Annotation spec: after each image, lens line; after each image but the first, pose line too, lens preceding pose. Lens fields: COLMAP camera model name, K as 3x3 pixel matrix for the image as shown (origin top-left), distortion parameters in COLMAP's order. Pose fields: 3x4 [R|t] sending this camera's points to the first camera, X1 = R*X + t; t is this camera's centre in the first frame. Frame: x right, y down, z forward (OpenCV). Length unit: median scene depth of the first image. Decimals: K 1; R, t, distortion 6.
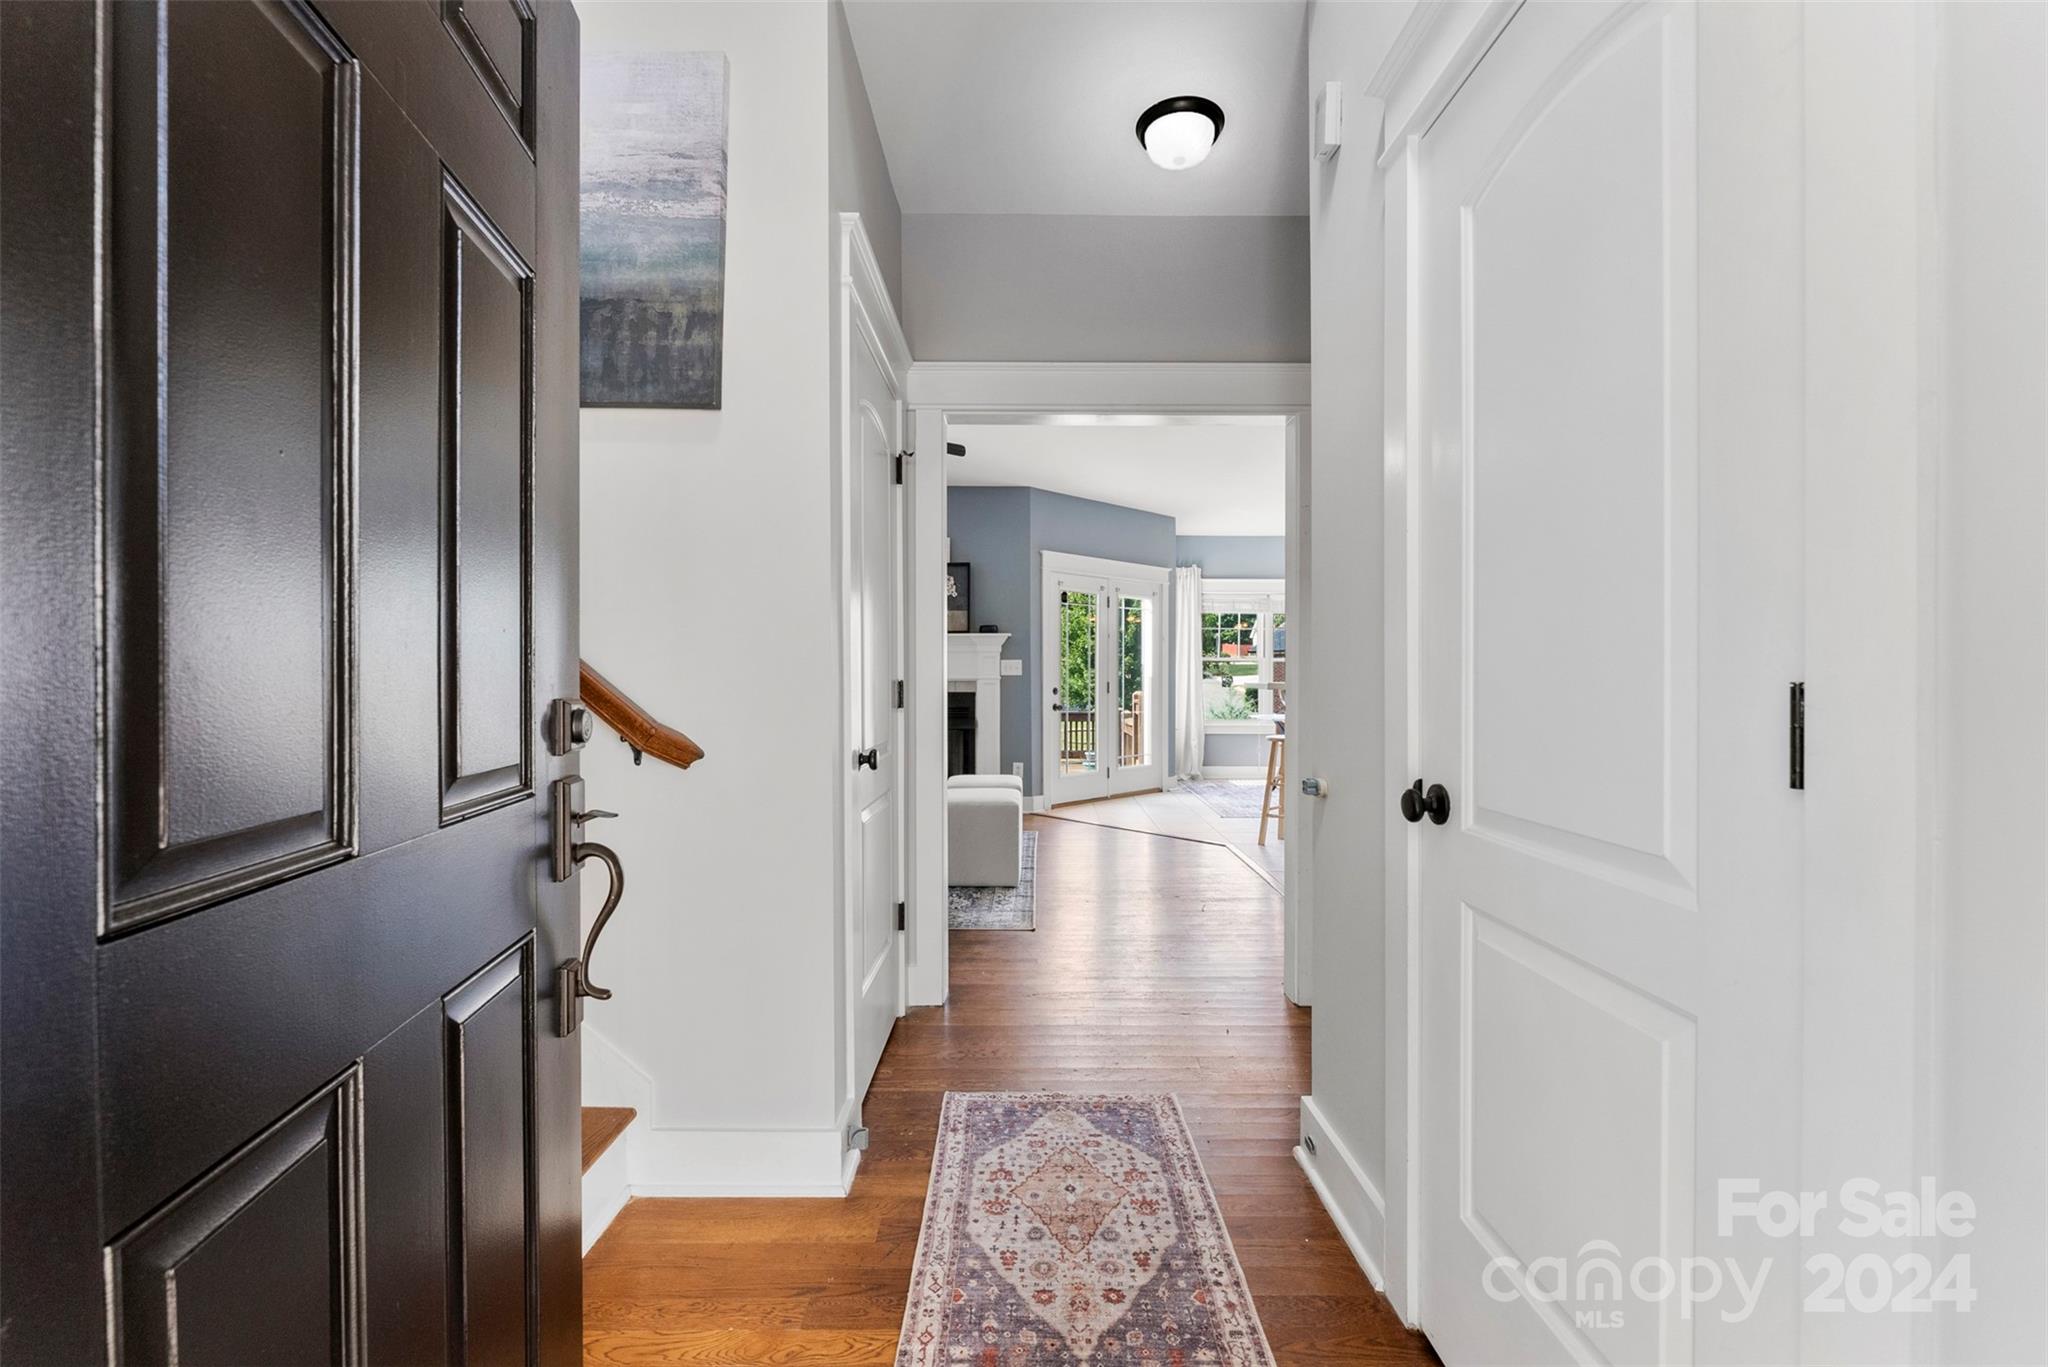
lens RADIAL K [[829.4, 0, 1026.1], [0, 829.4, 677.9], [0, 0, 1]] dist [0.001267, -0.000004]
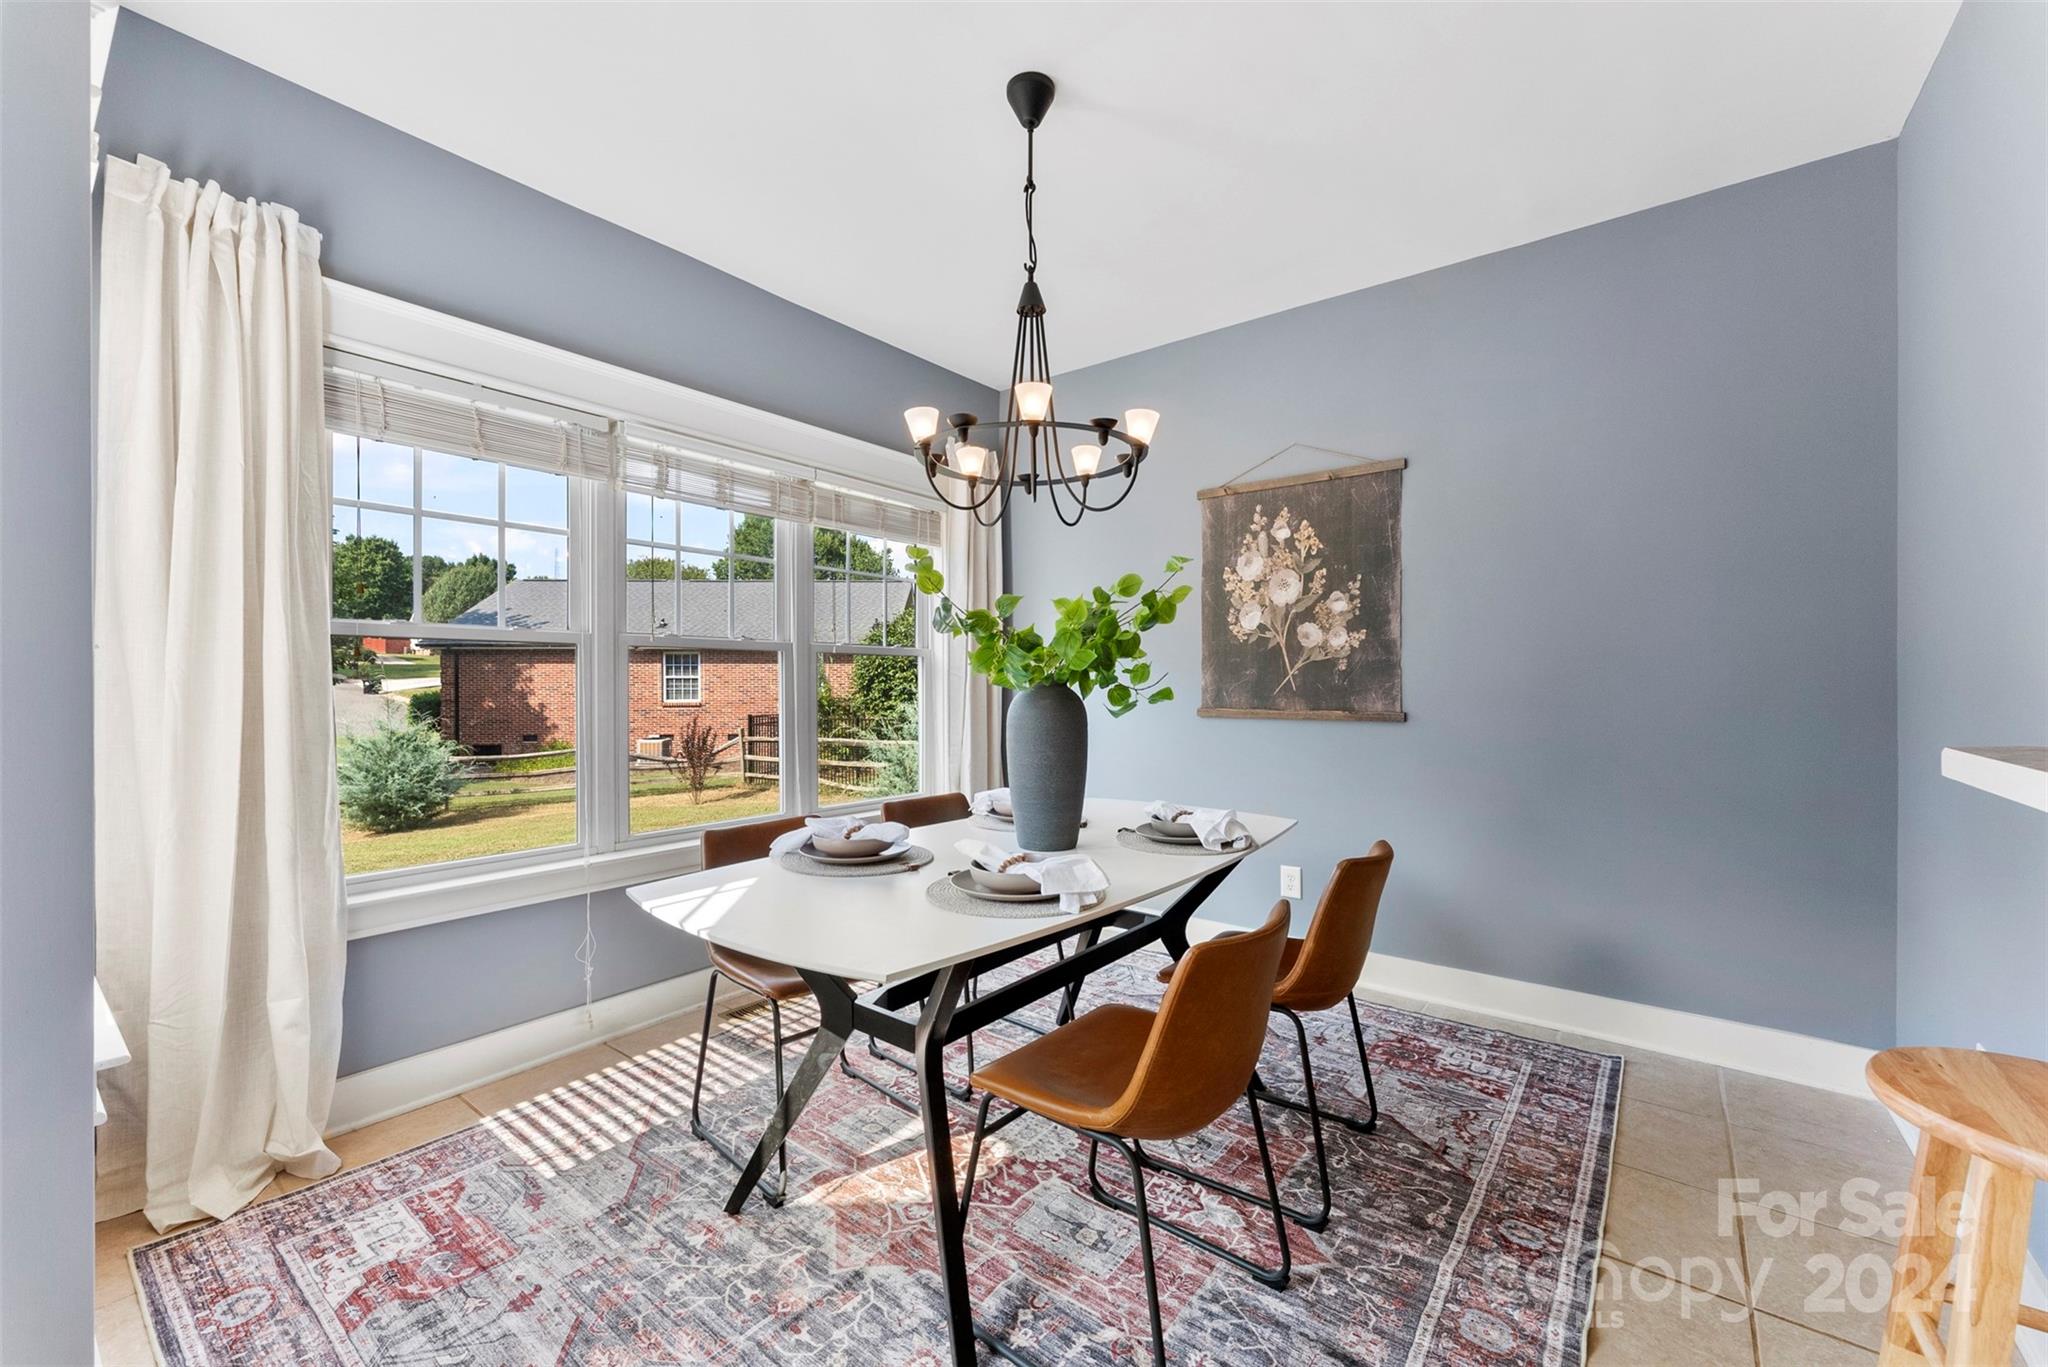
lens RADIAL K [[829.4, 0, 1020.8], [0, 829.4, 680.3], [0, 0, 1]] dist [0.001267, -0.000004]
pose [[0.619067, -0.005751, 0.785317, 0.027108], [0.004890, 0.999982, 0.003468, -0.001156], [-0.785323, 0.001694, 0.619084, 0.128422]]
